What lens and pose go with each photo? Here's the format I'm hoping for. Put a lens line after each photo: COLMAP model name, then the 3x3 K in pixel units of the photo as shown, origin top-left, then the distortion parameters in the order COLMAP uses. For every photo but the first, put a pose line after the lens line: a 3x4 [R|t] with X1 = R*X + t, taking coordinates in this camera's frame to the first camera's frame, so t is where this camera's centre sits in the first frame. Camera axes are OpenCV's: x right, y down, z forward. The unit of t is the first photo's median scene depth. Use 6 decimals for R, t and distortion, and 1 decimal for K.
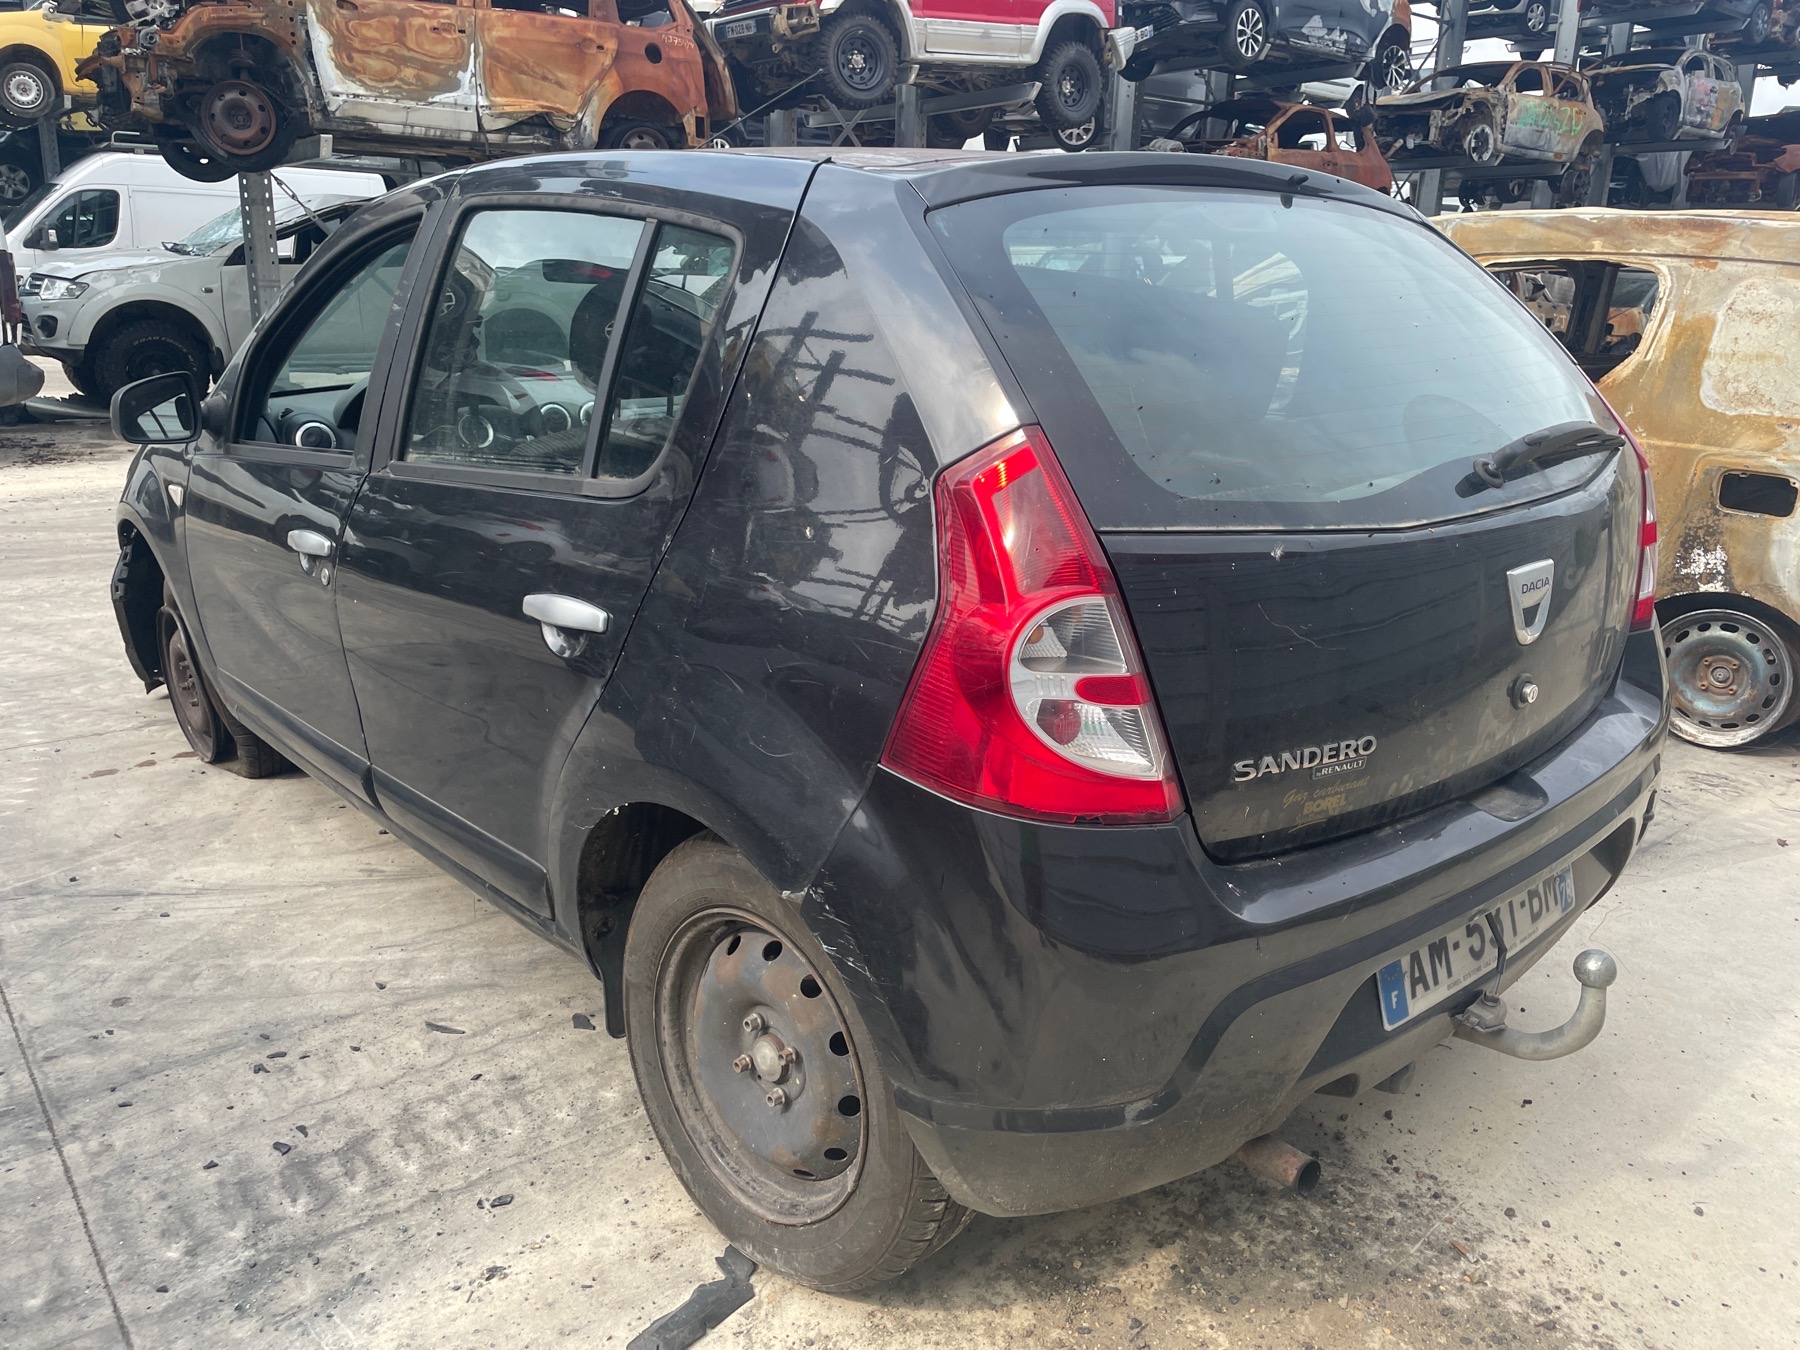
lens RADIAL K [[1377.2, 0, 914.8], [0, 1377.2, 674.5], [0, 0, 1]] dist [0.013557, 0.000240]
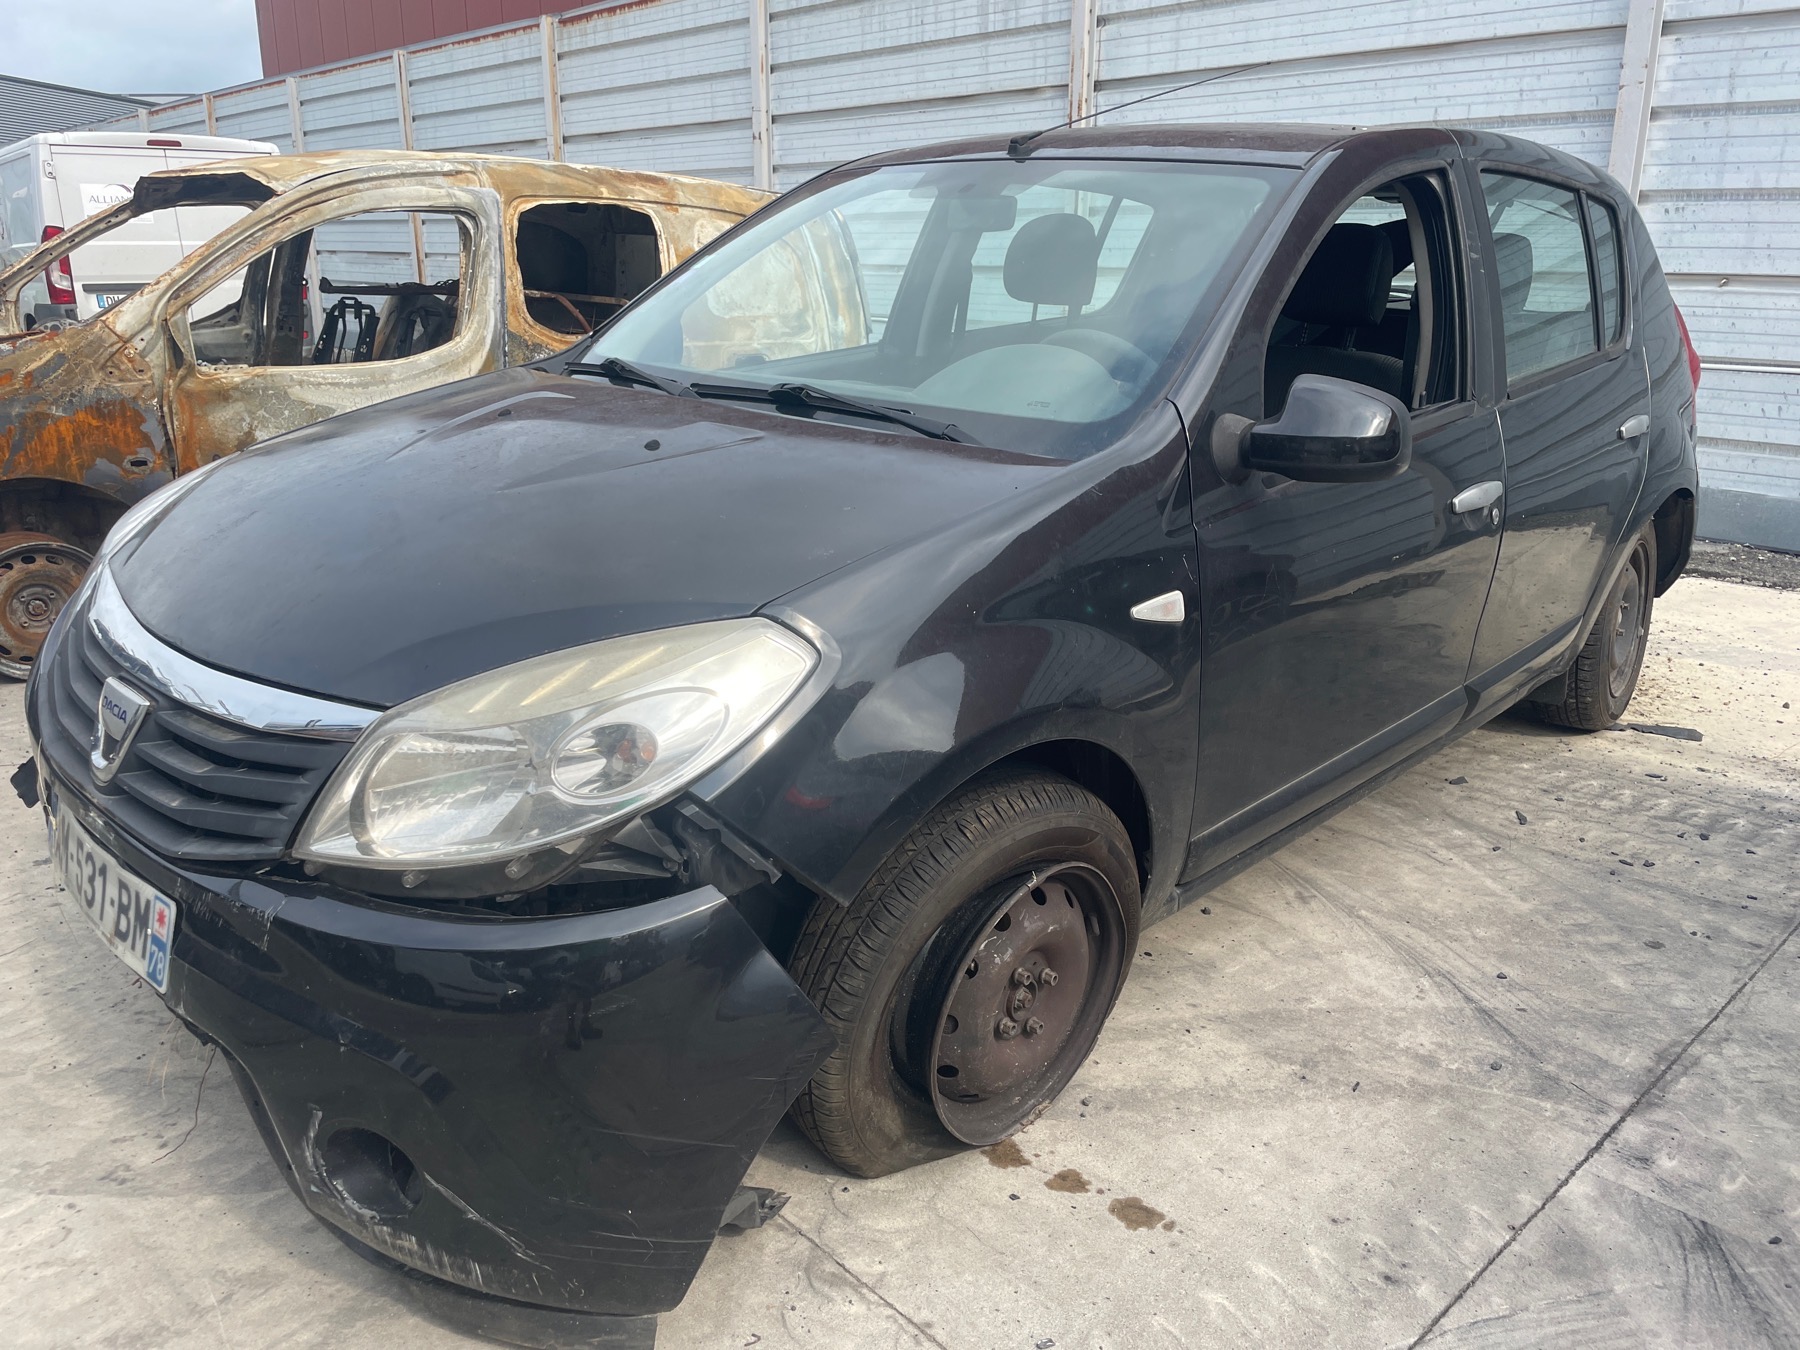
lens RADIAL K [[1377.2, 0, 914.8], [0, 1377.2, 674.5], [0, 0, 1]] dist [0.013557, 0.000240]
pose [[-0.090770, -0.313503, 0.945239, -1.496390], [0.269575, 0.905986, 0.326371, -0.444755], [-0.958692, 0.284437, 0.002276, 1.537006]]
